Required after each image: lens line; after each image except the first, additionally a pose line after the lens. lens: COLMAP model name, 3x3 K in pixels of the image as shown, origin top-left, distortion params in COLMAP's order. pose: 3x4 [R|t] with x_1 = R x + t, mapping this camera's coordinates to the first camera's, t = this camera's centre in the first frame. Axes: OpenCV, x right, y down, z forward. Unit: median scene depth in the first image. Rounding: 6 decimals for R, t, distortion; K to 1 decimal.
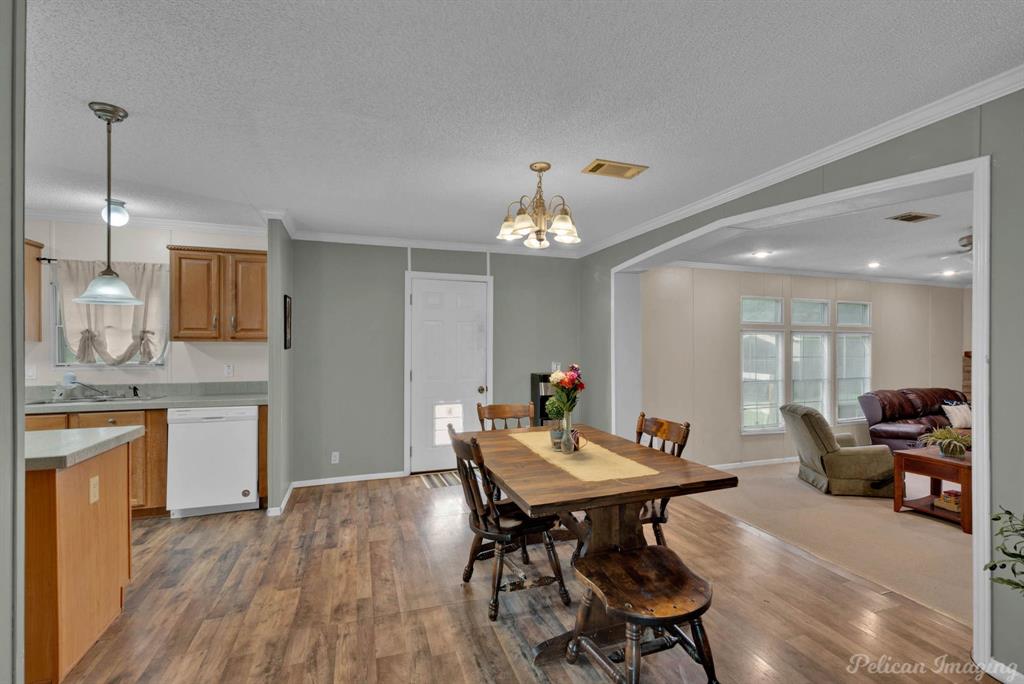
lens RADIAL K [[457.0, 0, 521.2], [0, 457.0, 347.0], [0, 0, 1]] dist [-0.003186, 0.000125]
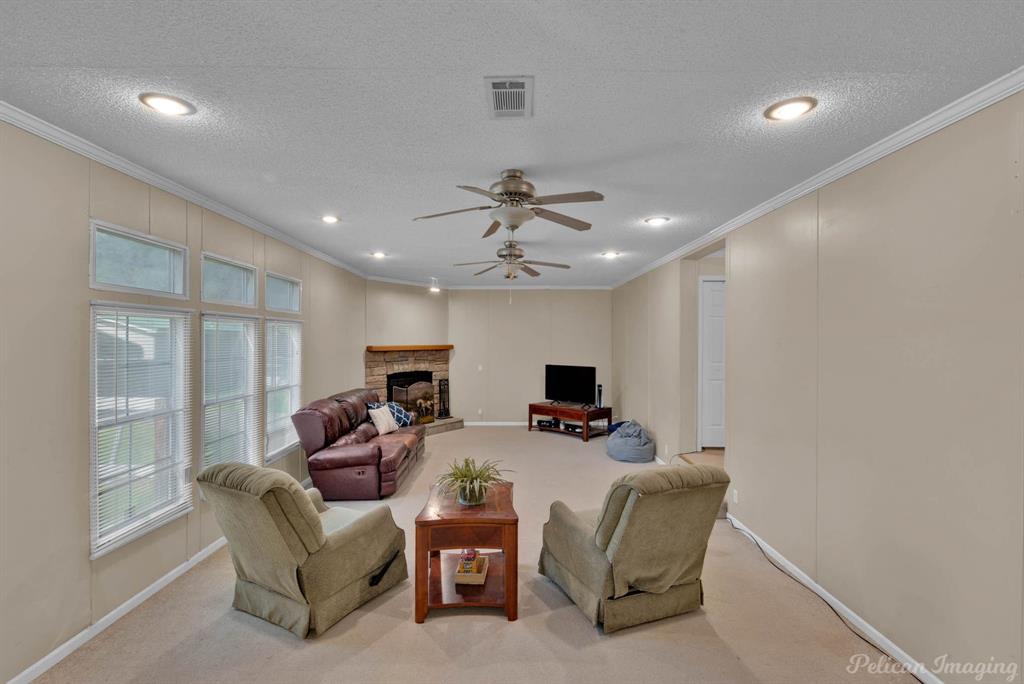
lens RADIAL K [[457.0, 0, 505.5], [0, 457.0, 336.7], [0, 0, 1]] dist [-0.003186, 0.000125]
pose [[0.330410, 0.008549, 0.943799, 0.212825], [-0.004577, 0.999962, -0.007455, -0.004212], [-0.943826, -0.001856, 0.330436, 0.501732]]
